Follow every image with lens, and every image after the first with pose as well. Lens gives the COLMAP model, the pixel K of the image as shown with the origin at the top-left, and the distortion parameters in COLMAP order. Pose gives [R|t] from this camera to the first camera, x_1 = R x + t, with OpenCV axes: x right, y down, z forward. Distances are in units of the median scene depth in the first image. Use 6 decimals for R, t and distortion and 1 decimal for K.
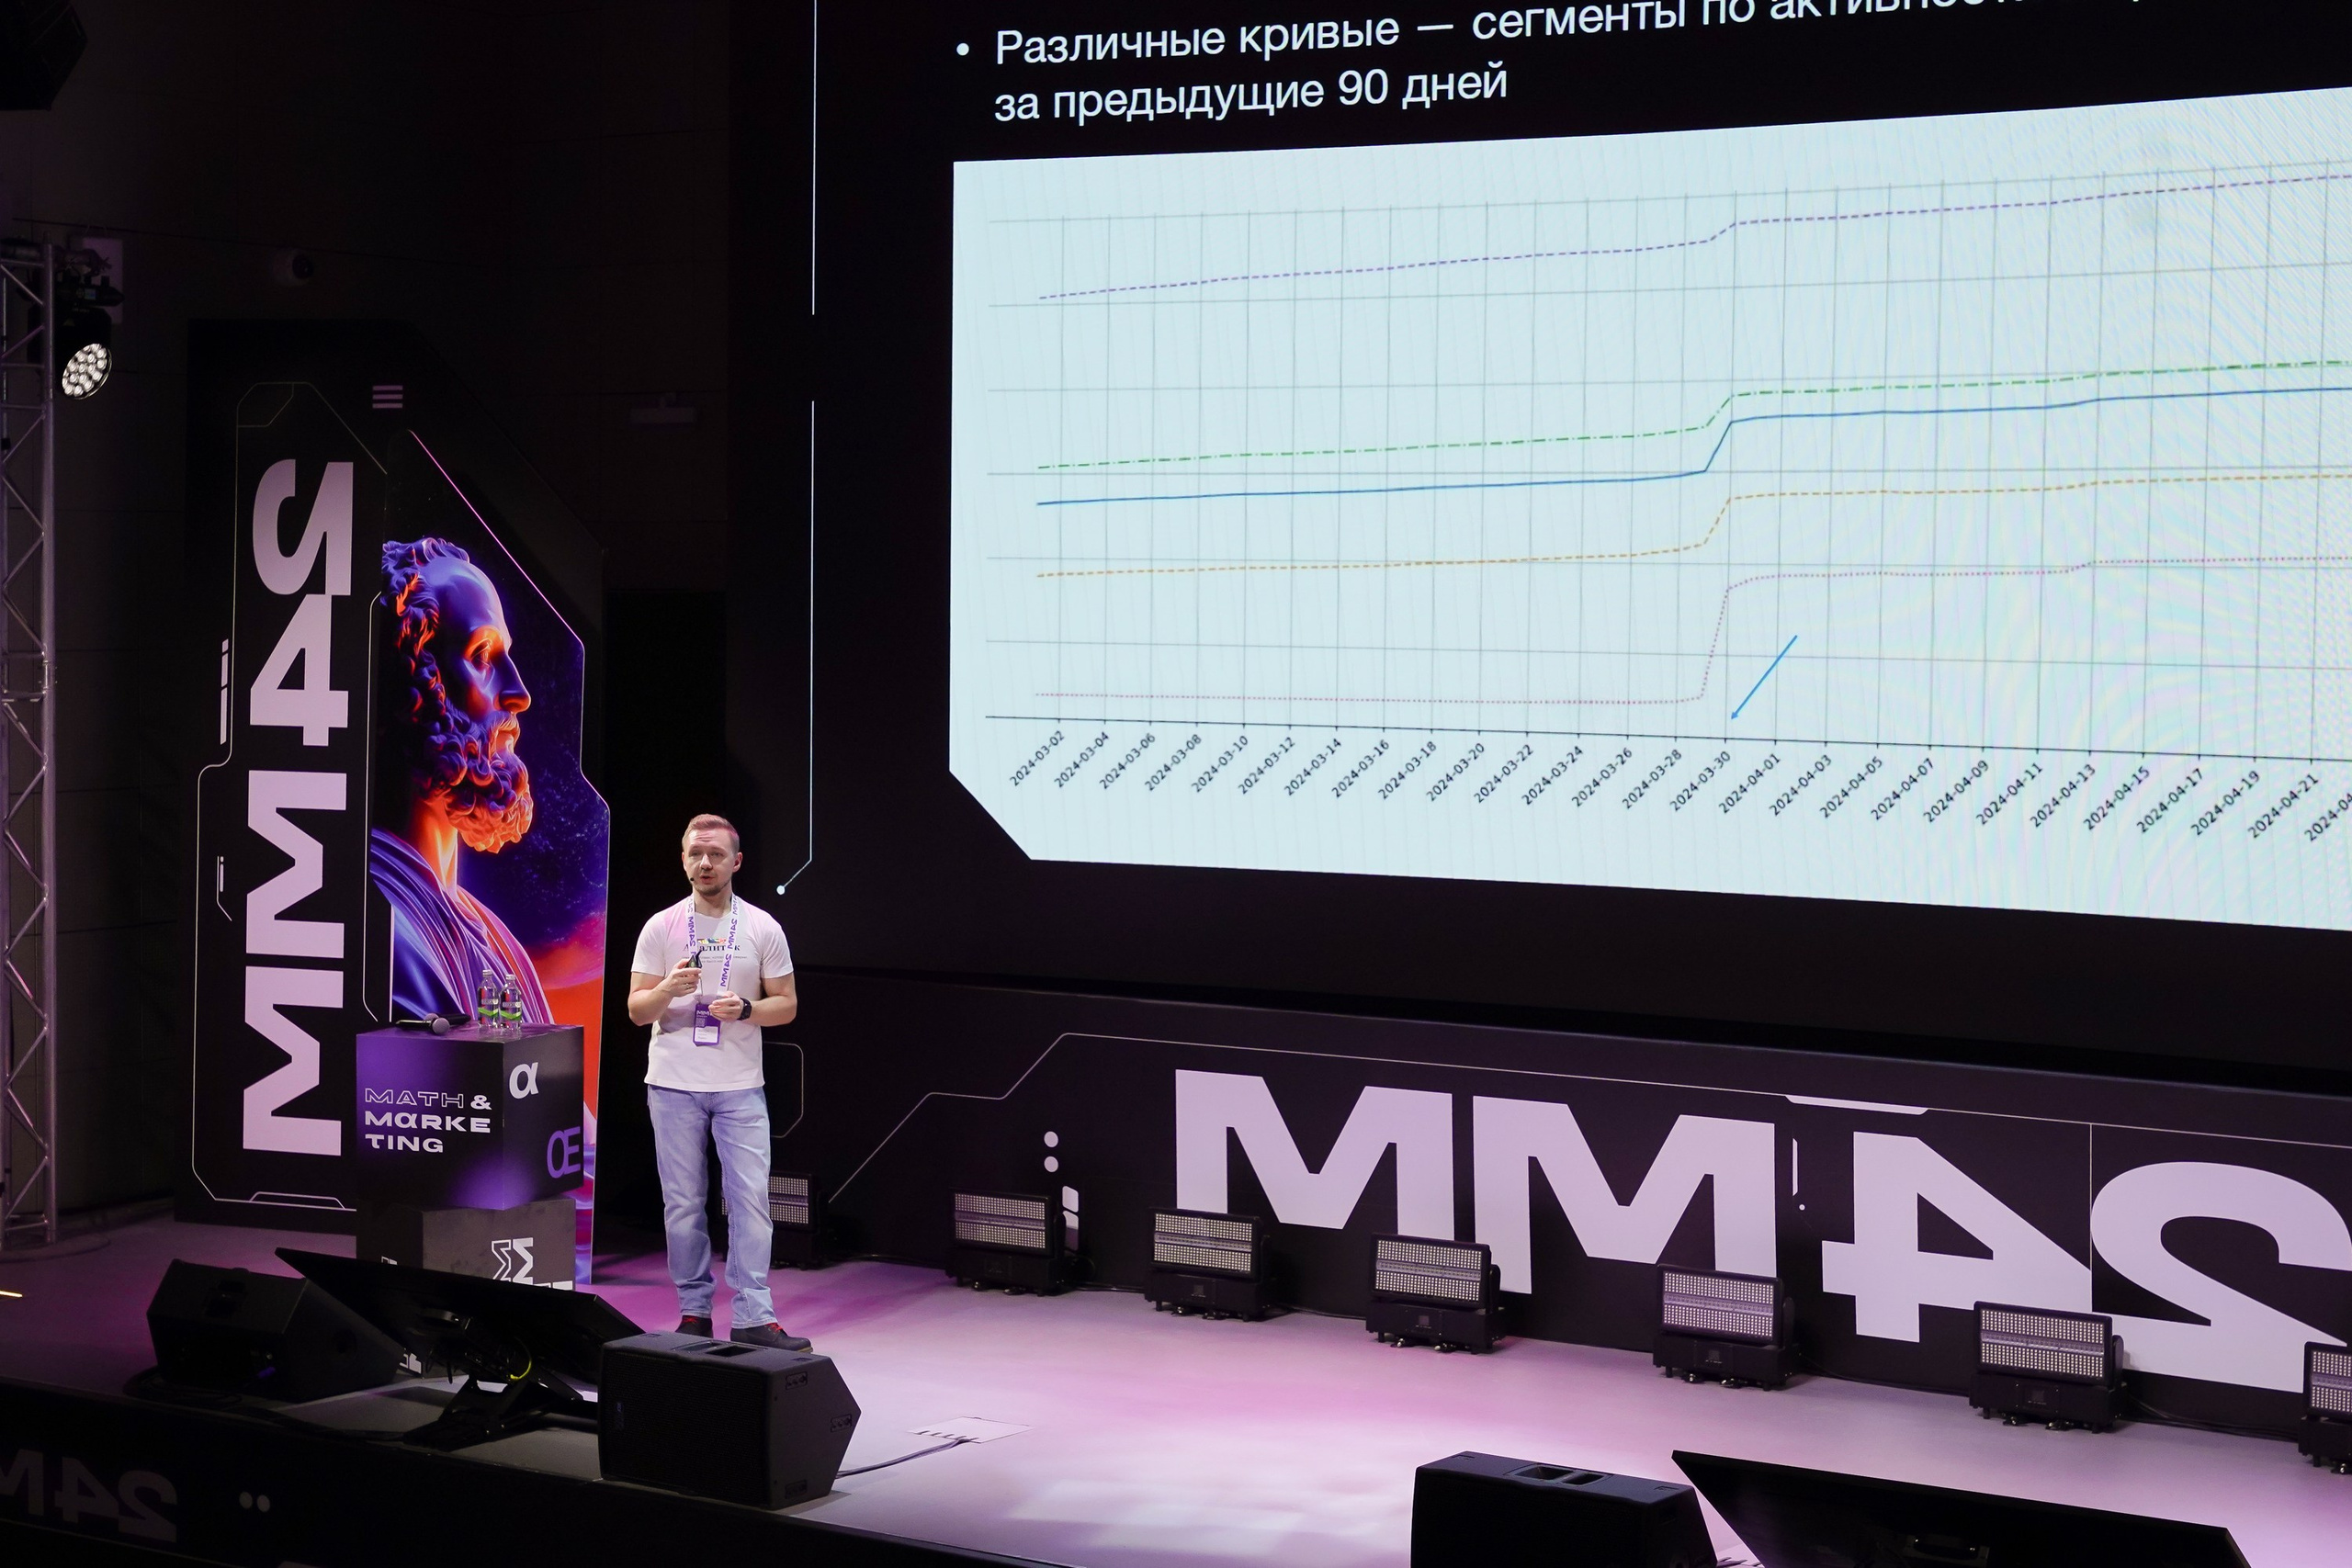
lens RADIAL K [[3969.9, 0, 1197.2], [0, 3969.9, 785.8], [0, 0, 1]] dist [-0.005556, 0.000000]
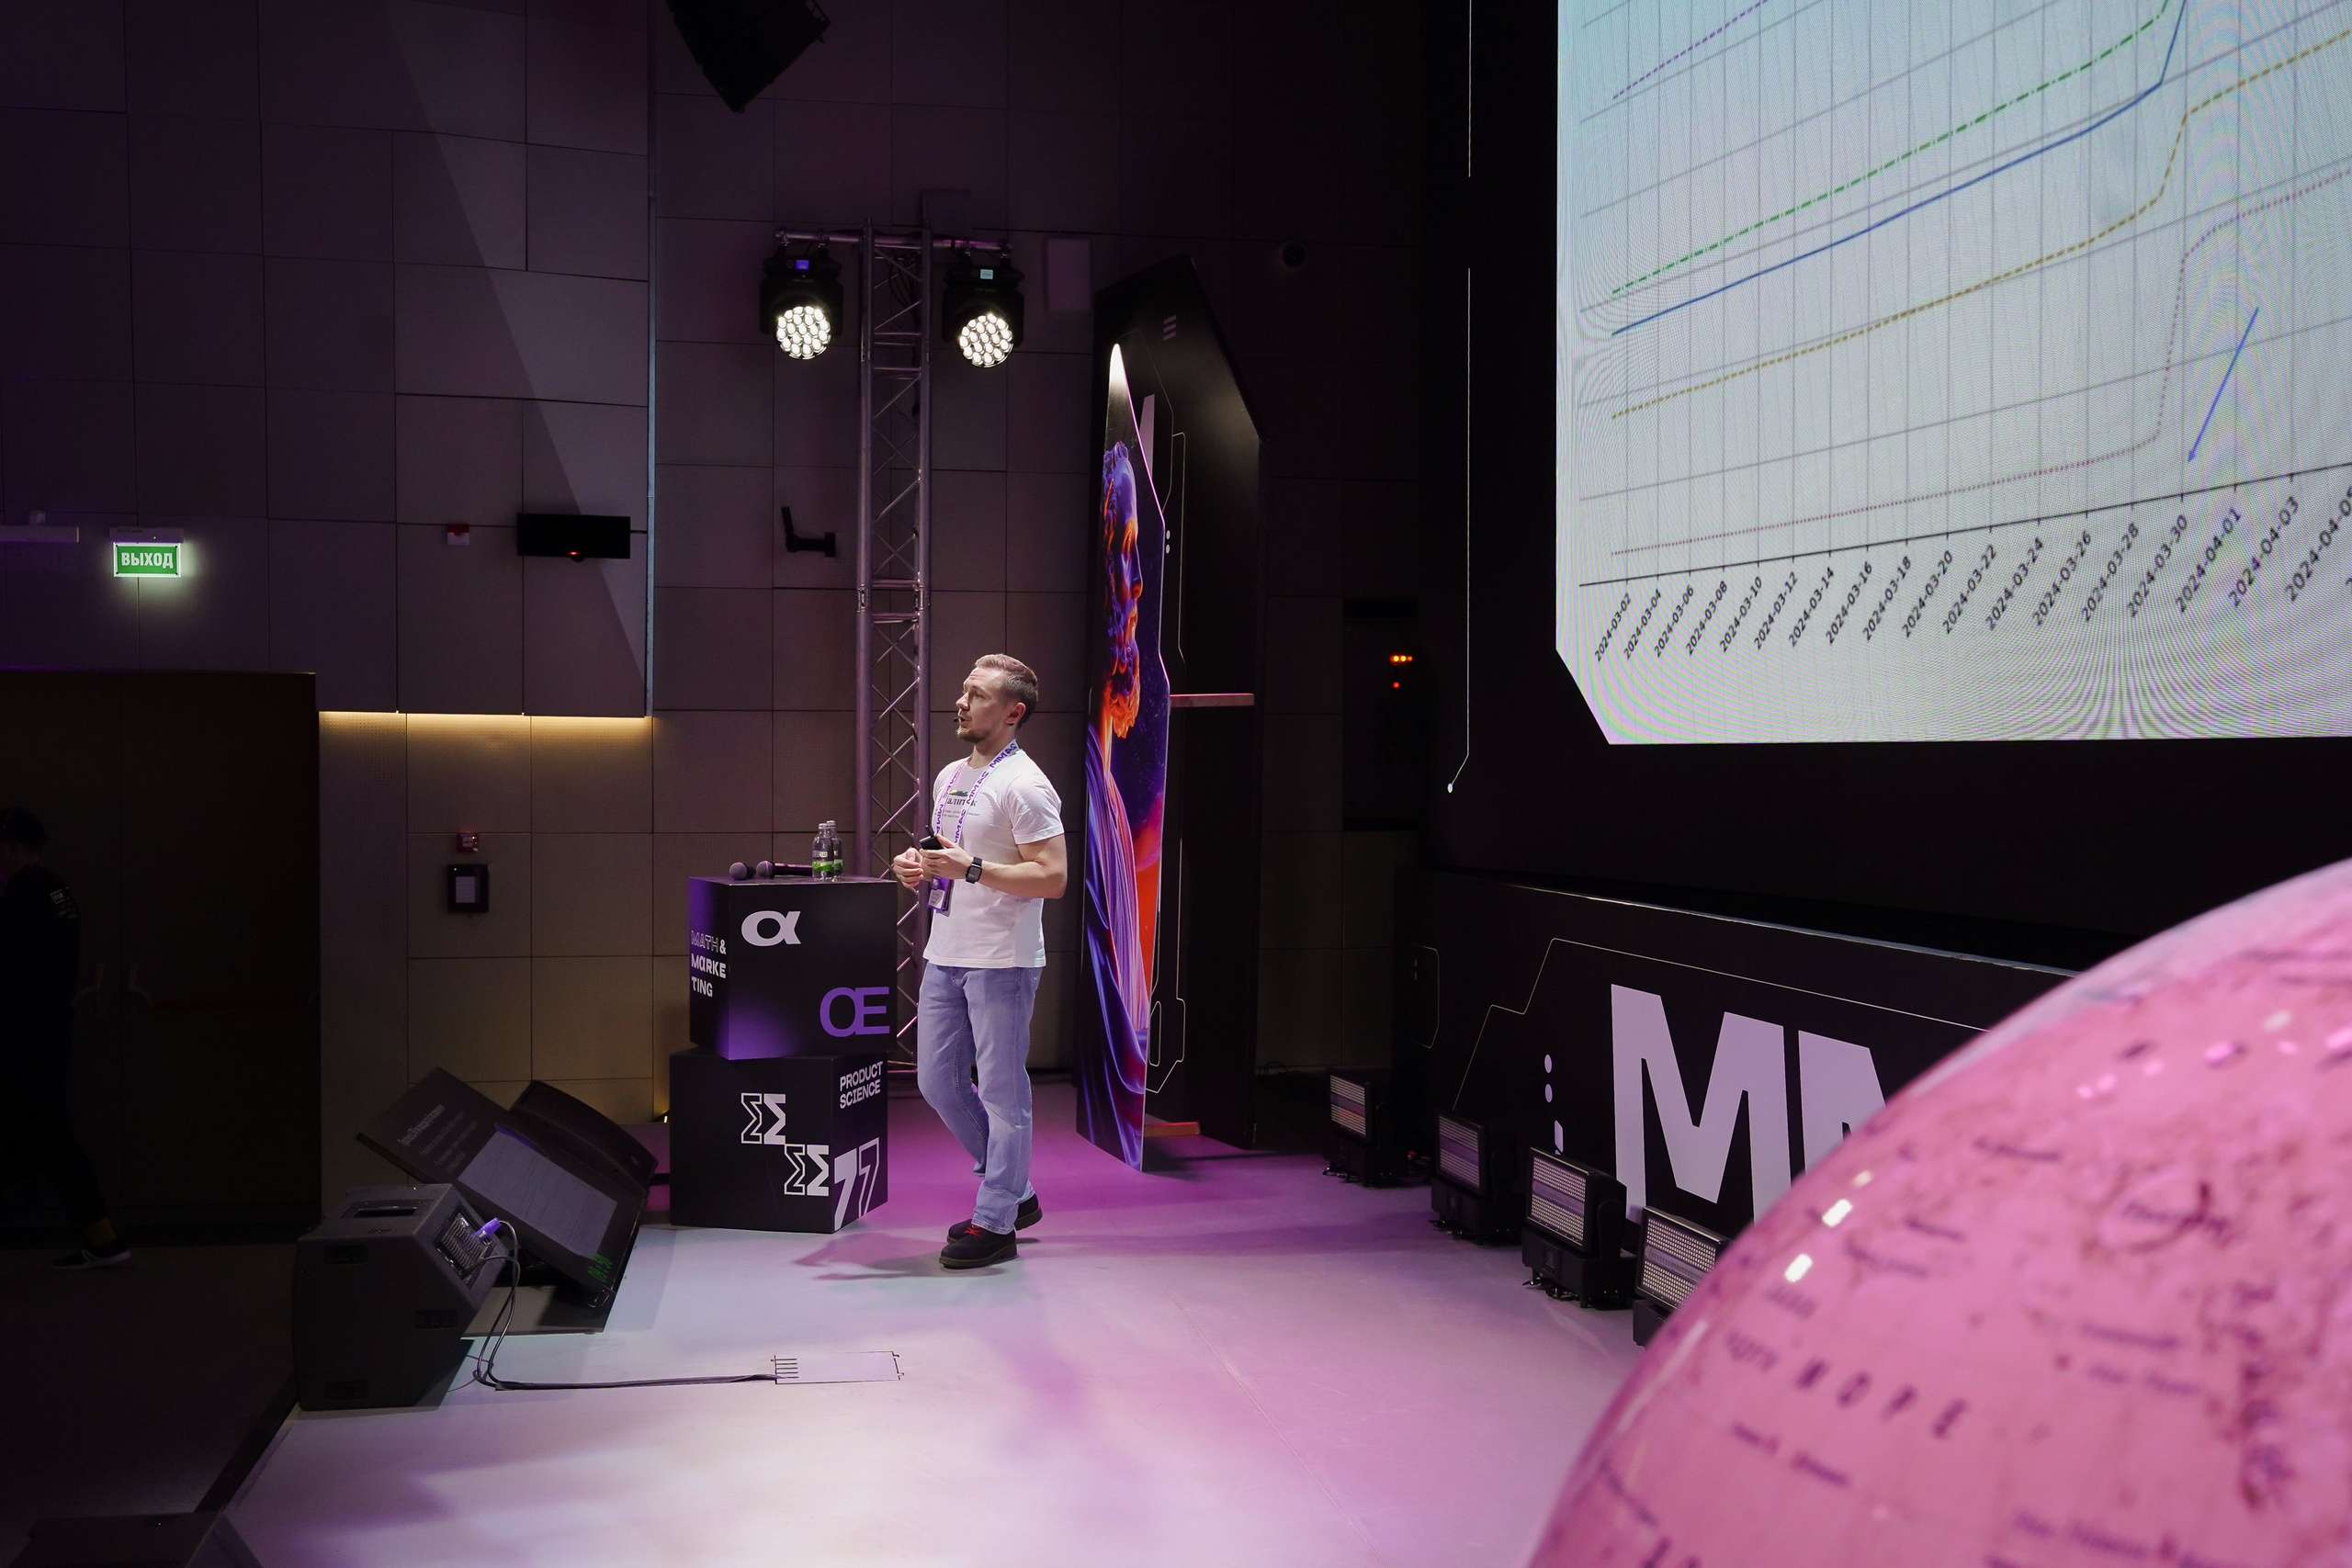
lens RADIAL K [[2399.0, 0, 1193.7], [0, 2399.0, 791.1], [0, 0, 1]] dist [-0.003638, 0.000000]
pose [[0.702144, 0.001444, -0.712034, 0.290910], [-0.031137, 0.999104, -0.028678, 0.050483], [0.711354, 0.042307, 0.701559, 0.614479]]
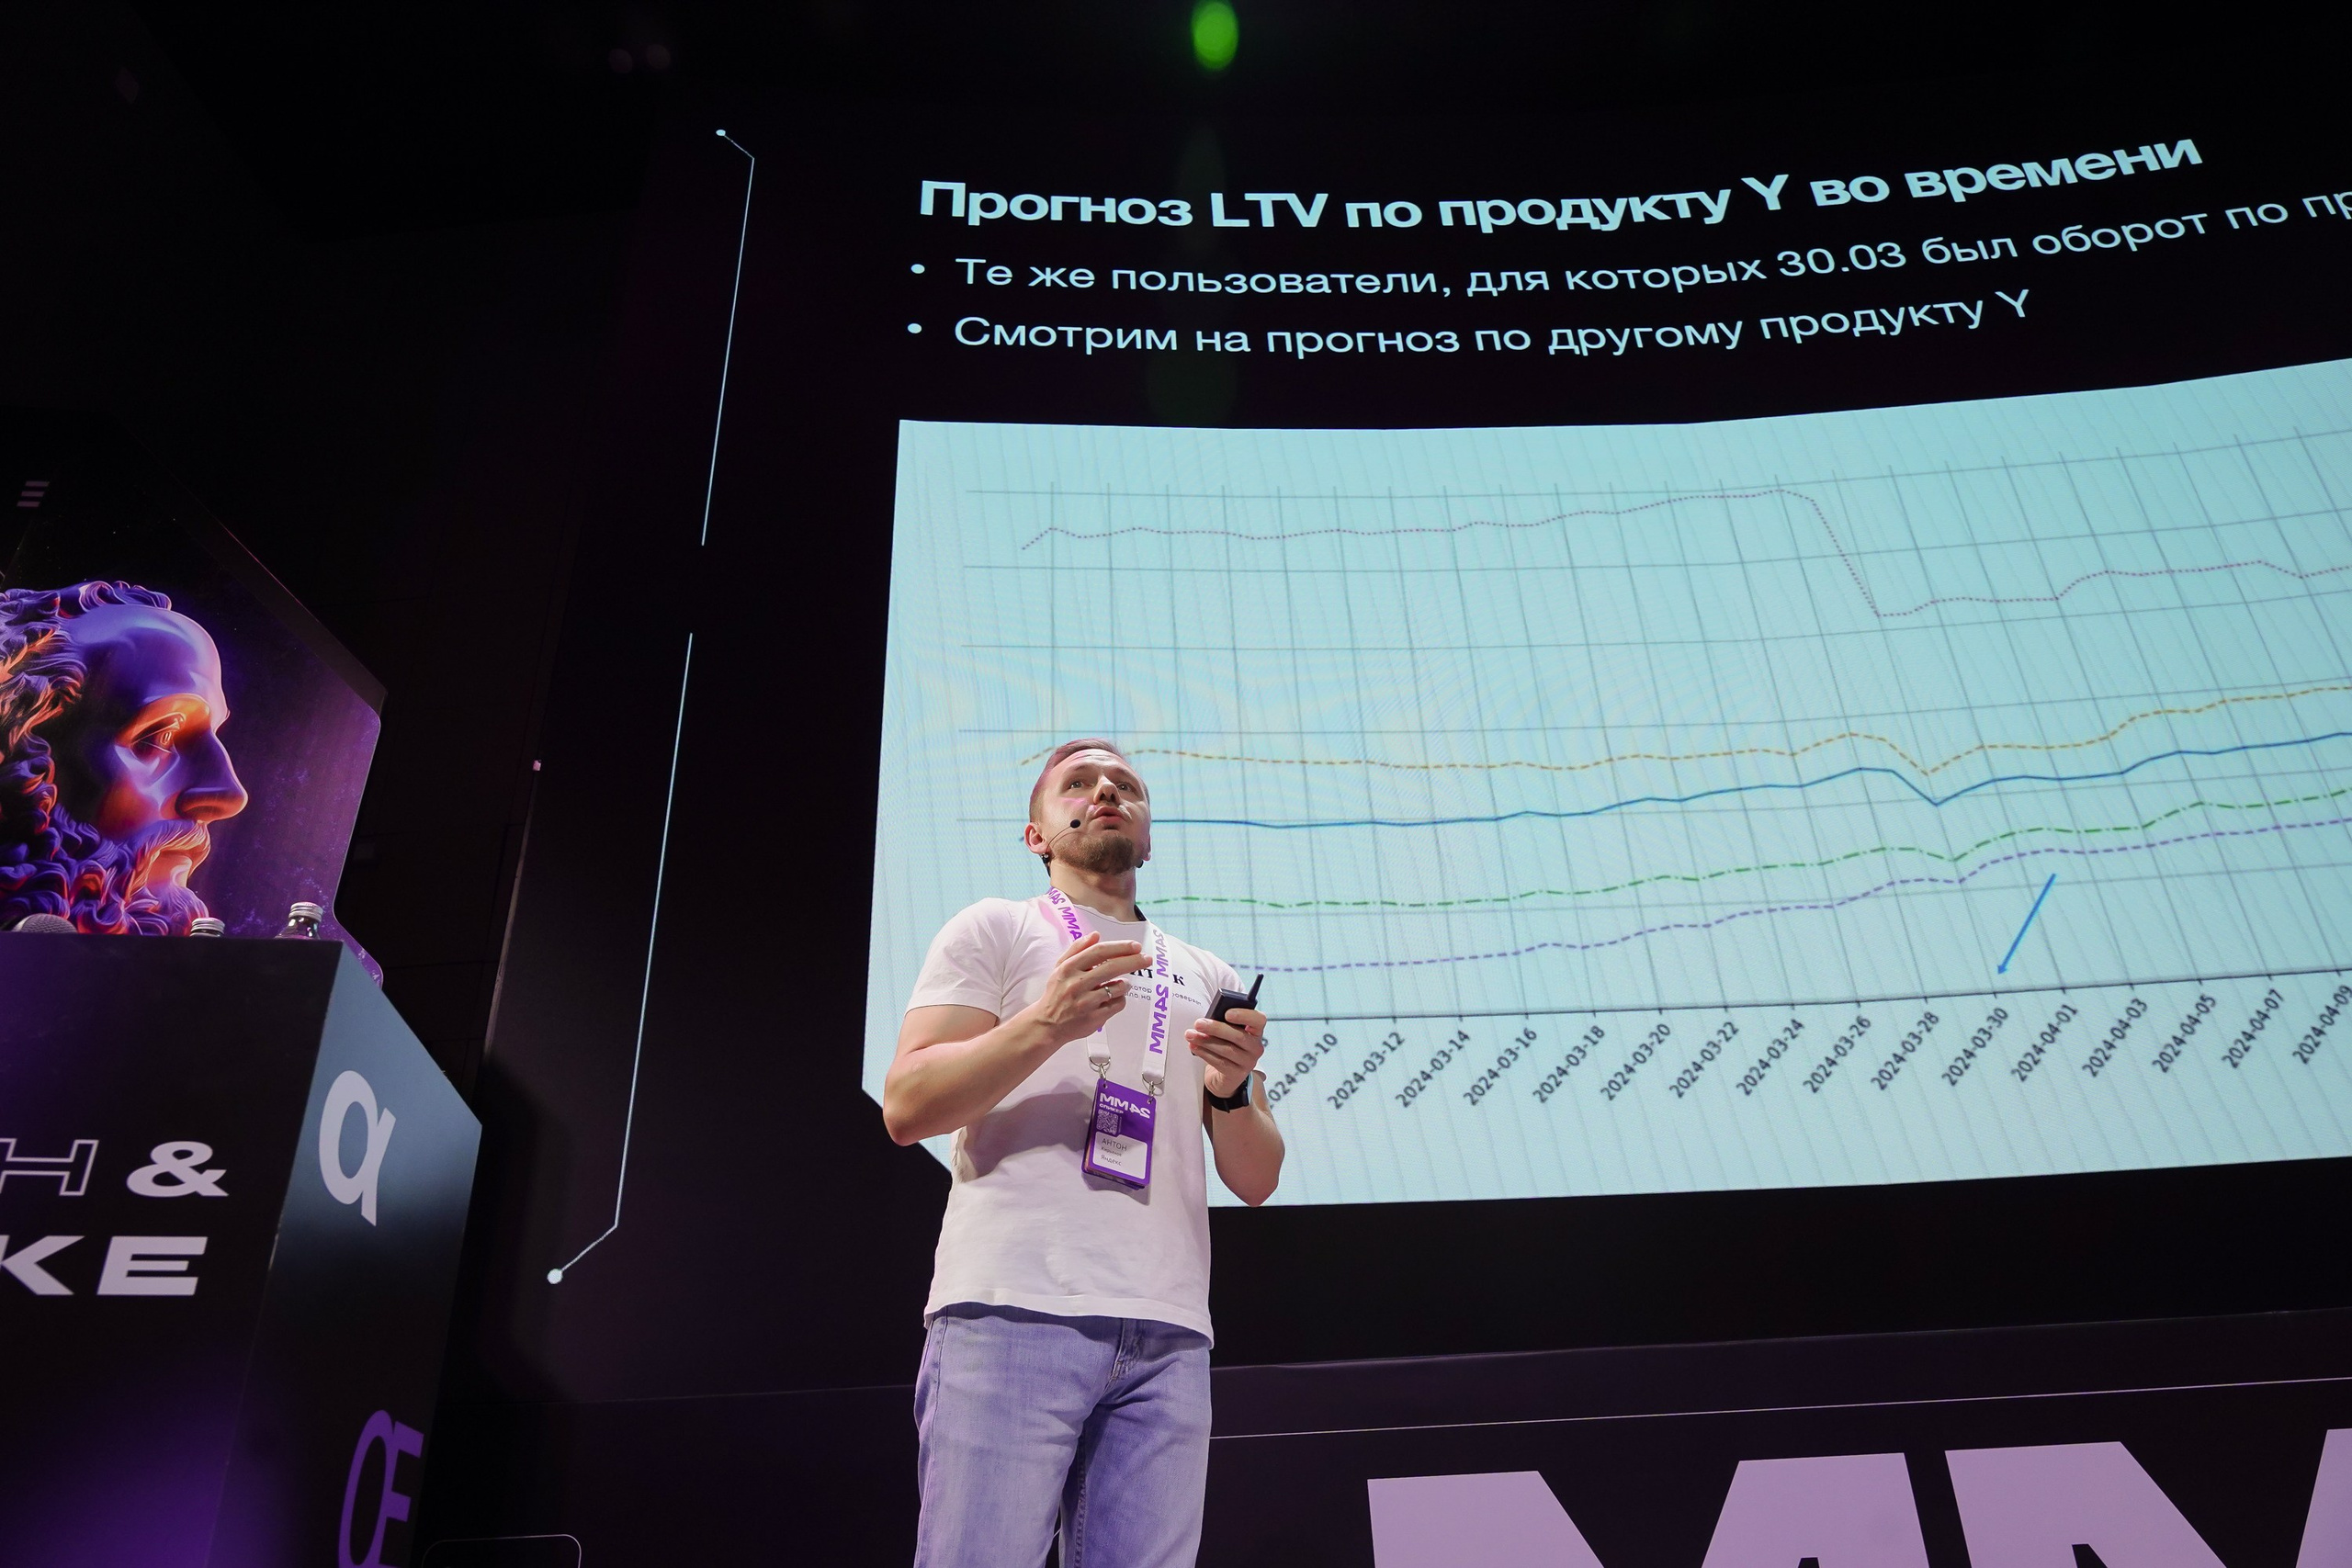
lens RADIAL K [[1583.0, 0, 1172.3], [0, 1583.0, 783.1], [0, 0, 1]] dist [-0.016265, -0.001949]
pose [[0.877683, 0.191041, 0.439517, -0.159588], [0.069256, 0.856924, -0.510769, 0.103783], [-0.474210, 0.478733, 0.738877, 0.814926]]
